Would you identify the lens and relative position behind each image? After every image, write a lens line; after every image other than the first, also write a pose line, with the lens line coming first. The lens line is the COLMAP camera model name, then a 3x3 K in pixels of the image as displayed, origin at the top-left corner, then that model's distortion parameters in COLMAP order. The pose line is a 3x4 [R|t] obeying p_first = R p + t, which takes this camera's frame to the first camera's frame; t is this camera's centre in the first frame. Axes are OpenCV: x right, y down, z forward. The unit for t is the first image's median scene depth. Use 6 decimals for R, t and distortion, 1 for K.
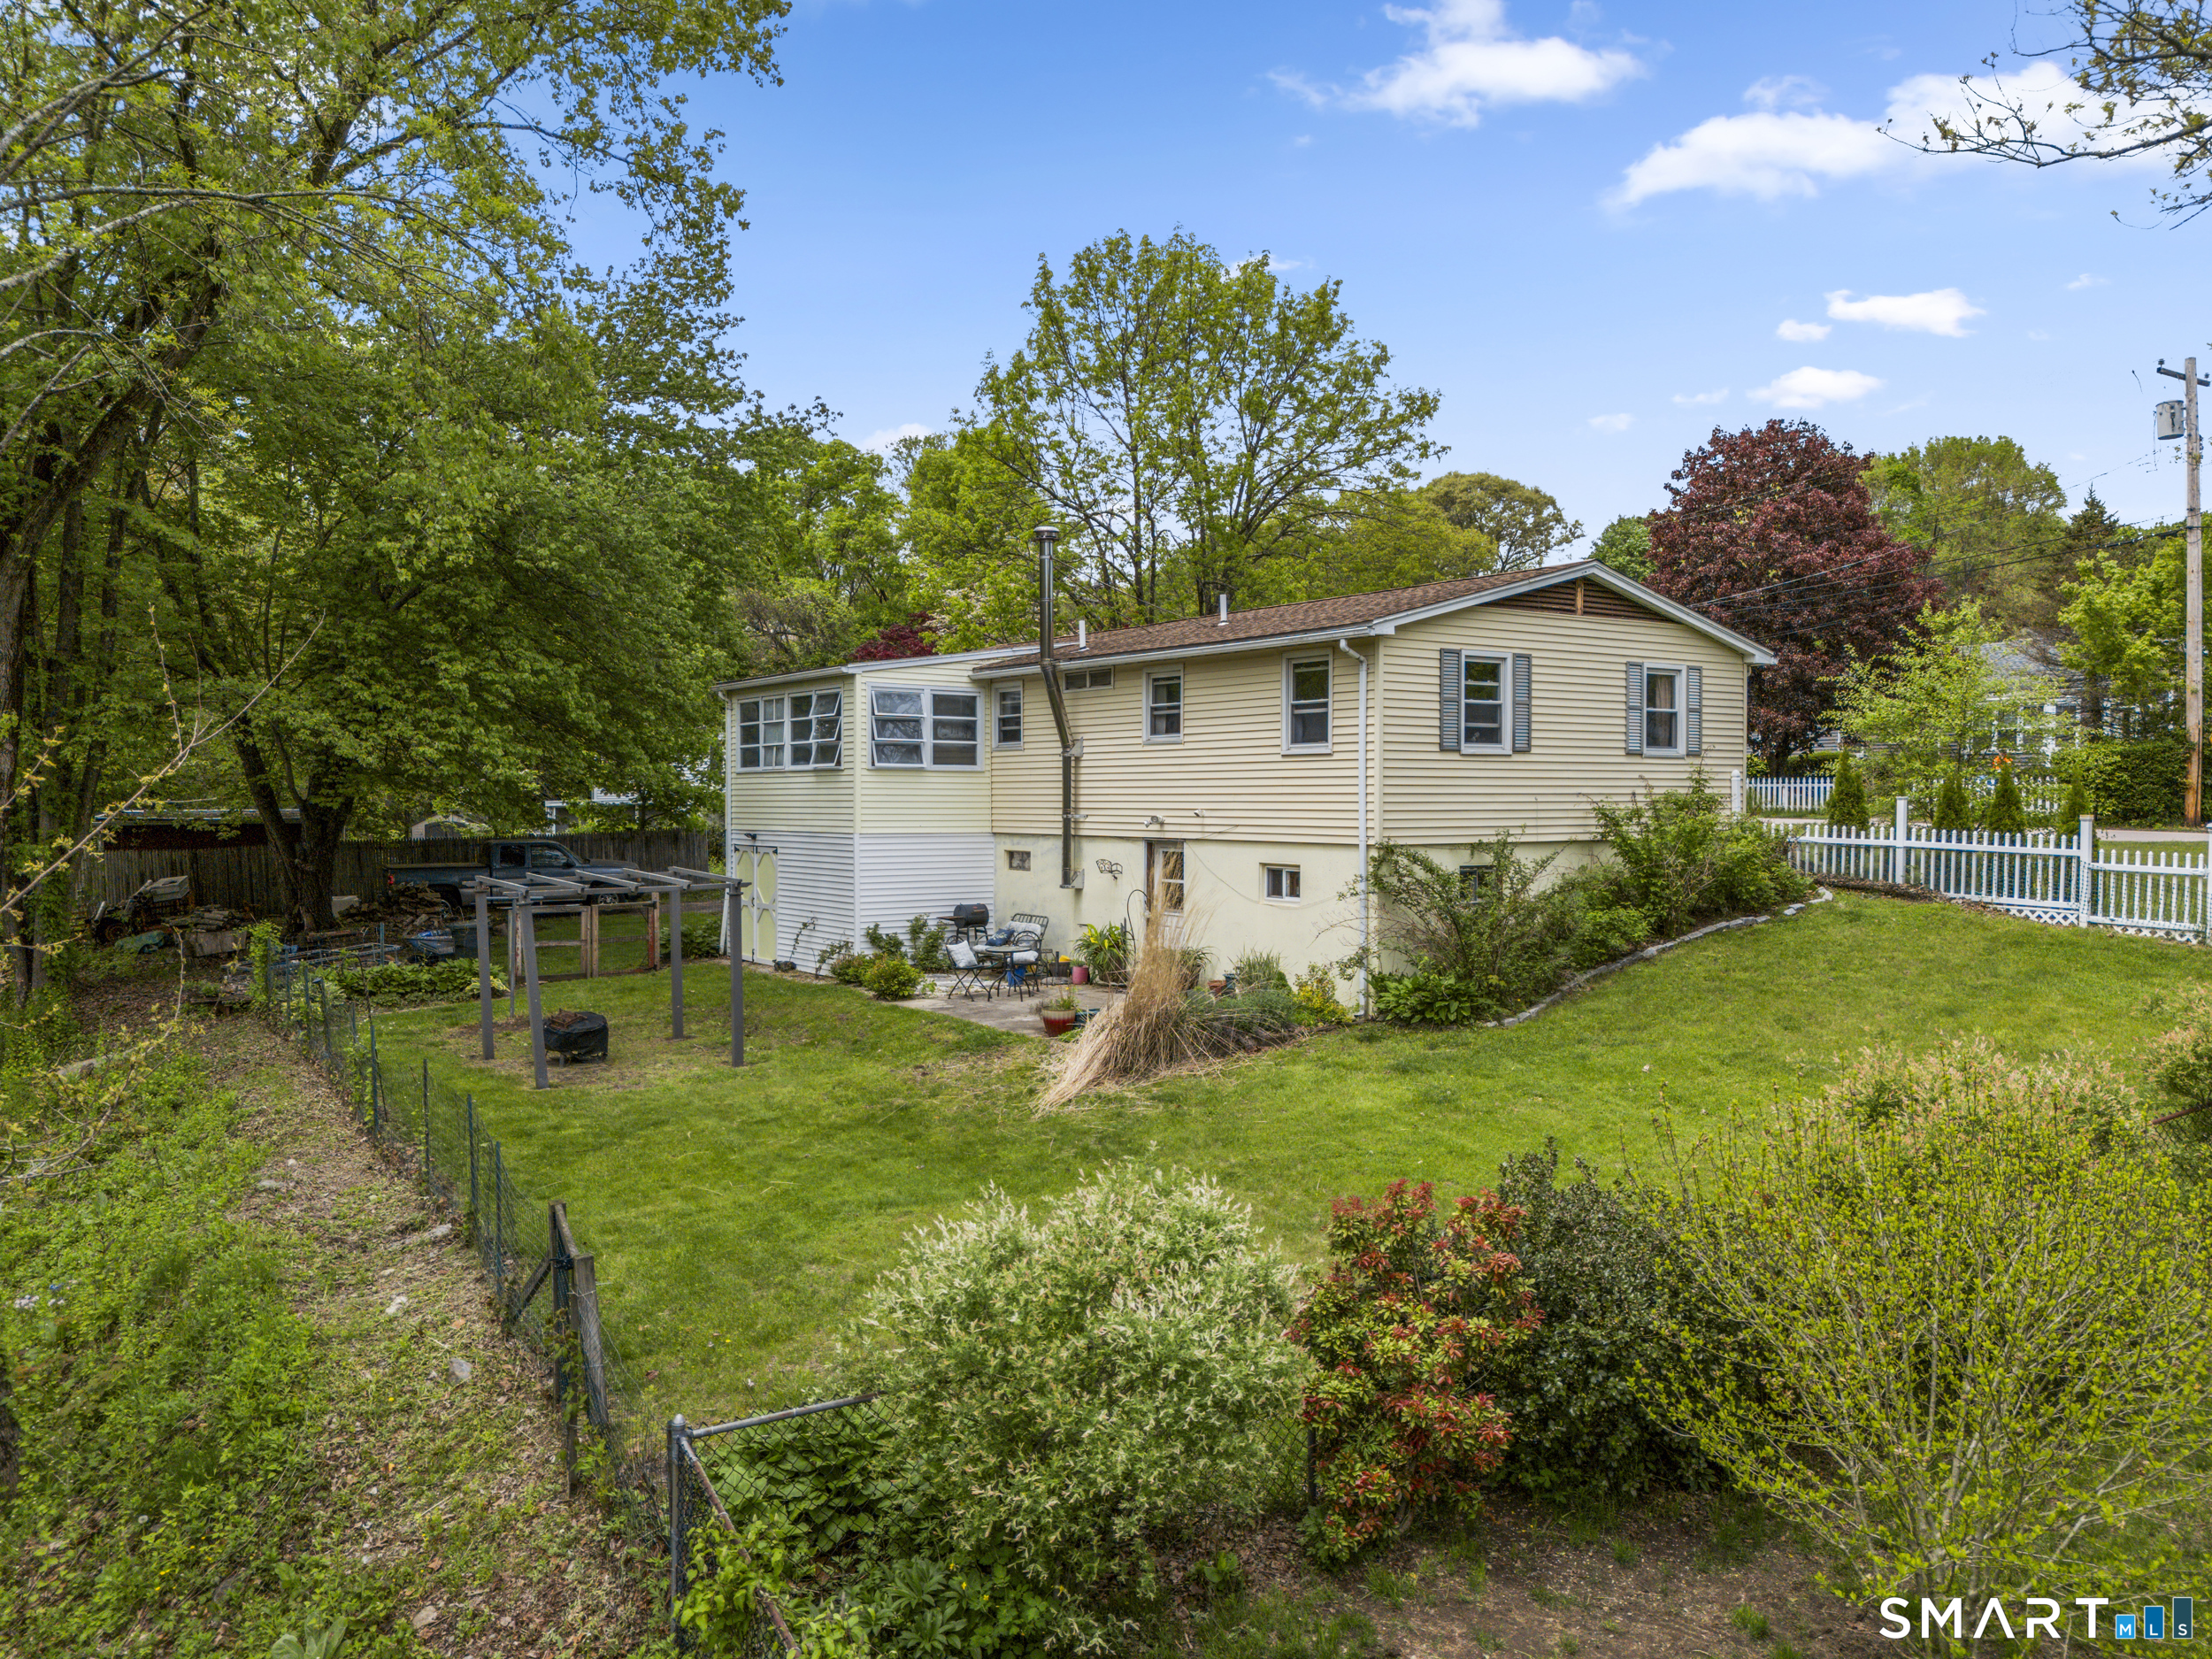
lens RADIAL K [[1637.3, 0, 1087.7], [0, 1637.3, 819.9], [0, 0, 1]] dist [0.066220, -0.021472]
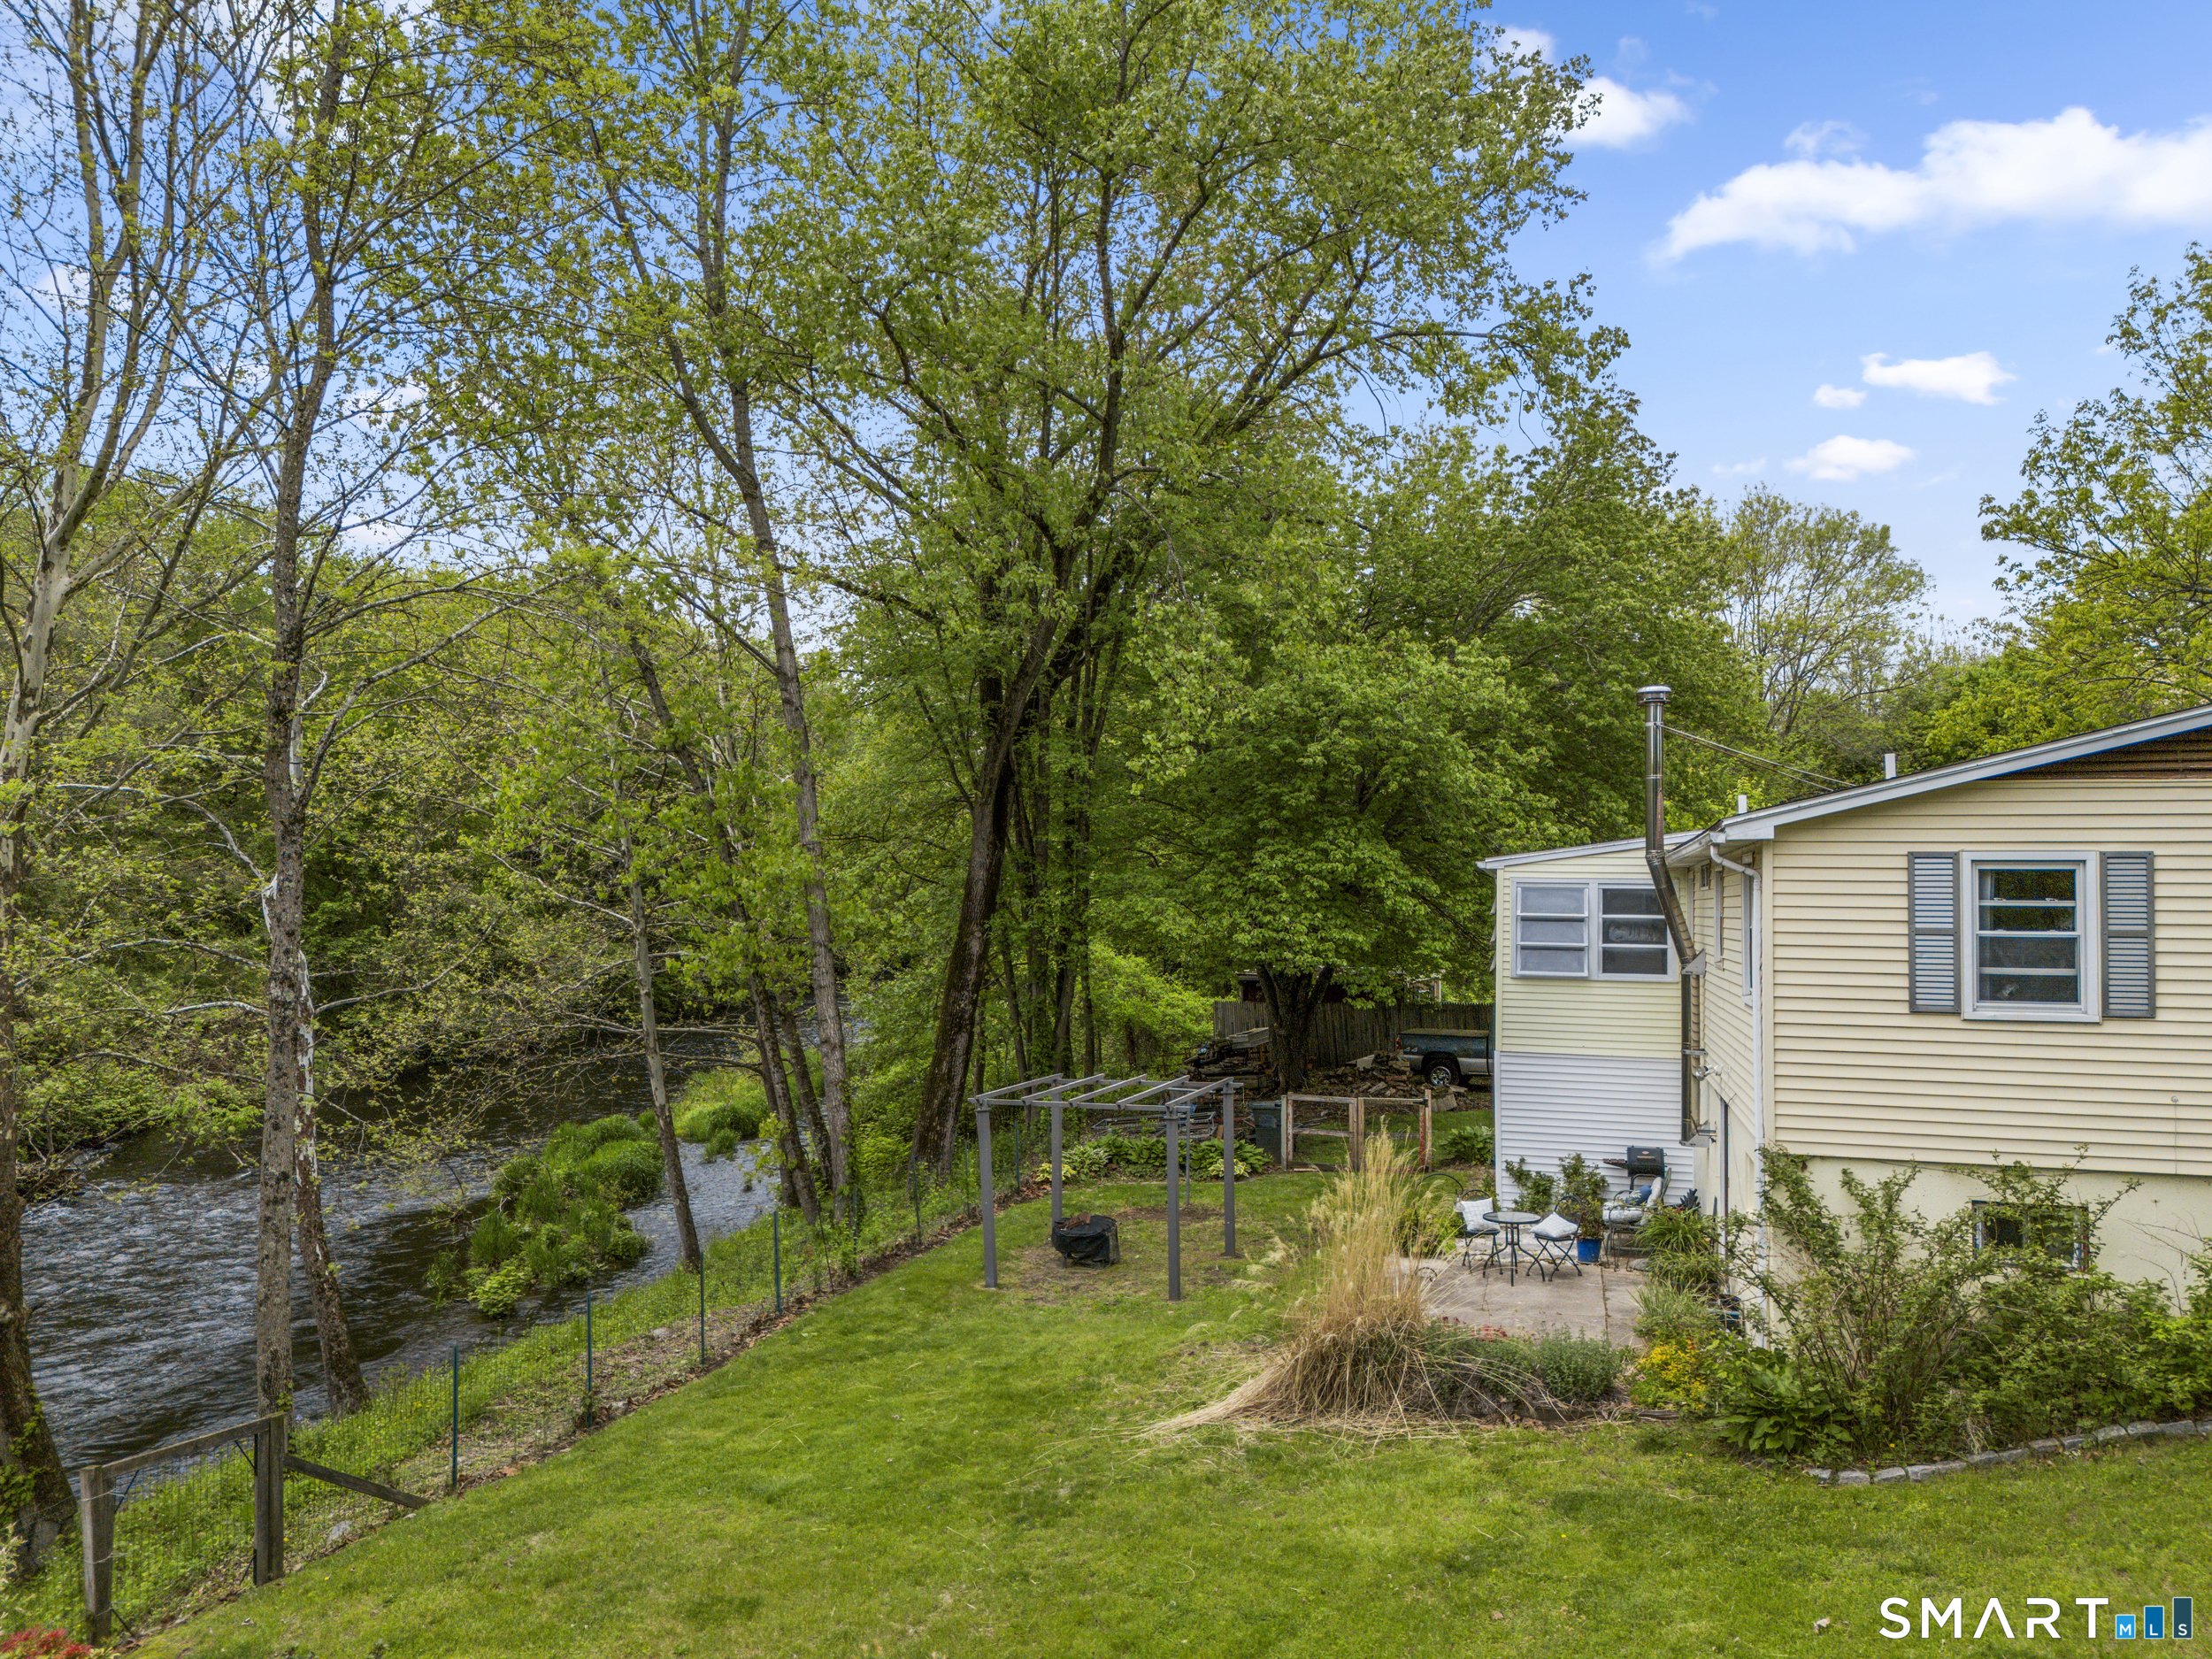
lens RADIAL K [[1637.3, 0, 1119.1], [0, 1637.3, 835.2], [0, 0, 1]] dist [0.066220, -0.021472]
pose [[0.632266, -0.026726, -0.774290, 0.409570], [-0.022281, 0.998364, -0.052654, -0.054933], [0.774431, 0.050543, 0.630636, 0.278241]]
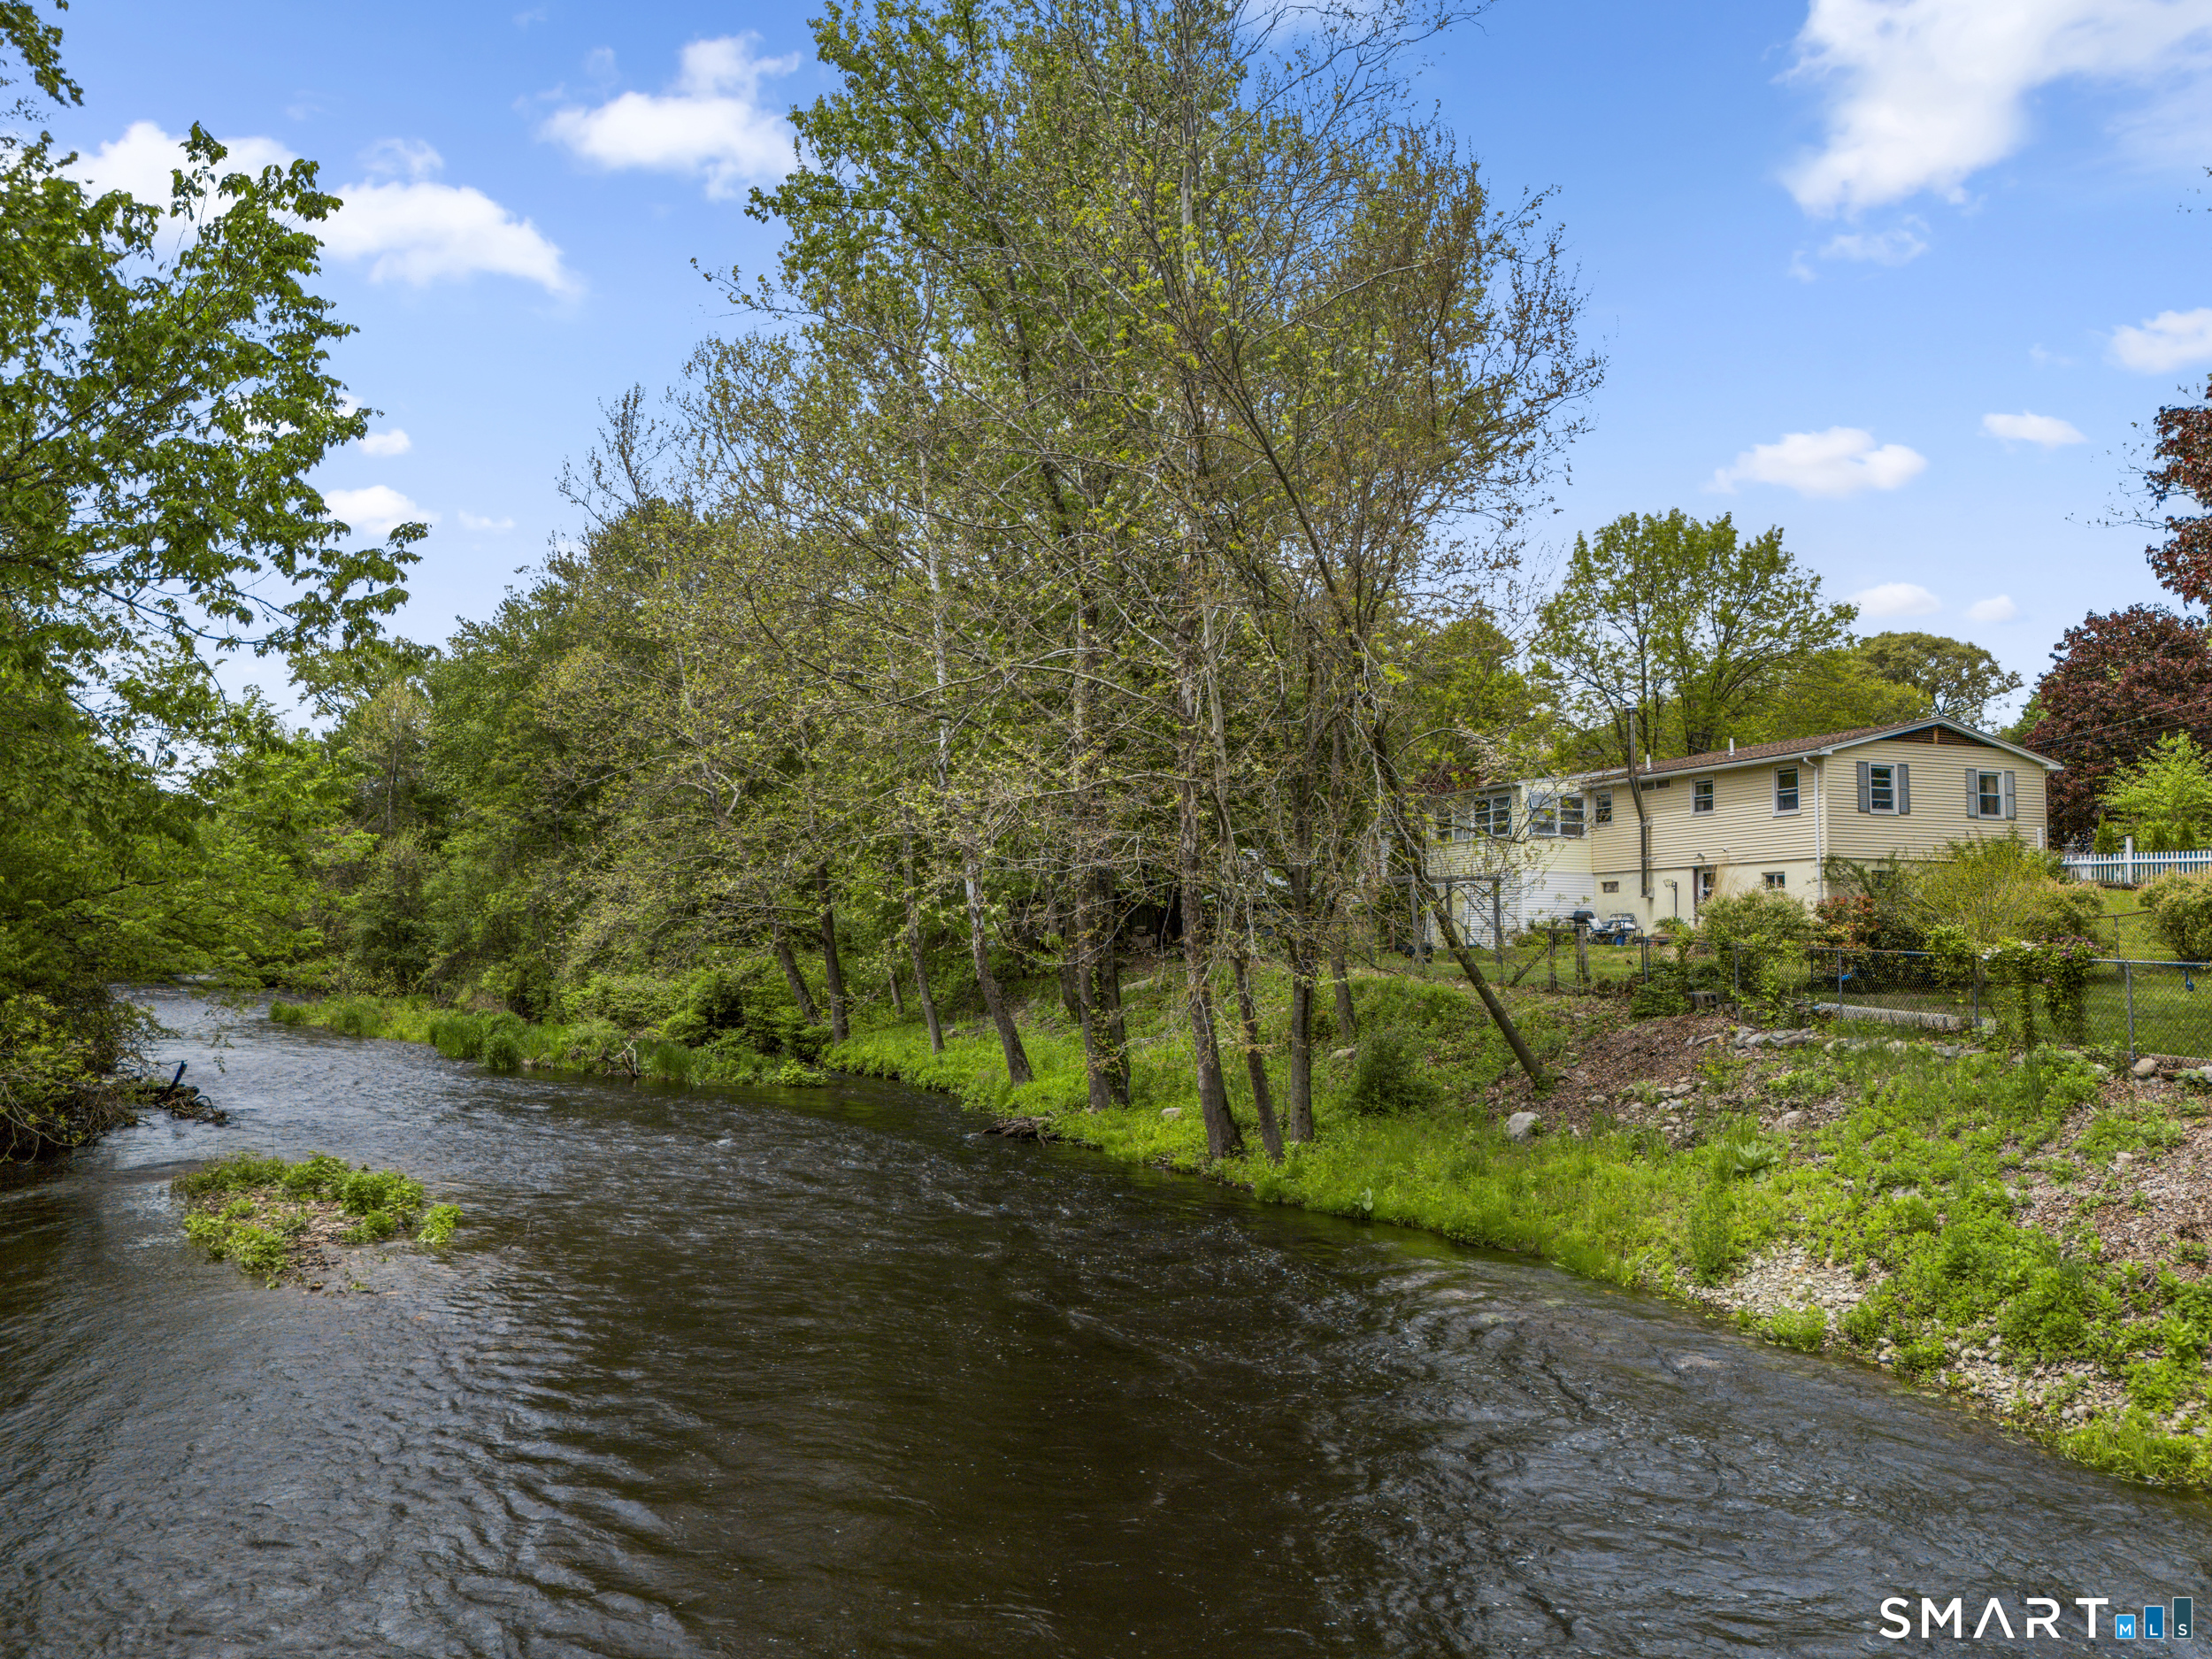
lens RADIAL K [[1637.3, 0, 1114.8], [0, 1637.3, 815.6], [0, 0, 1]] dist [0.066220, -0.021472]
pose [[0.974347, -0.014220, -0.224599, -0.169669], [-0.008598, 0.994921, -0.100291, 0.136172], [0.224885, 0.099650, 0.969276, -0.916839]]
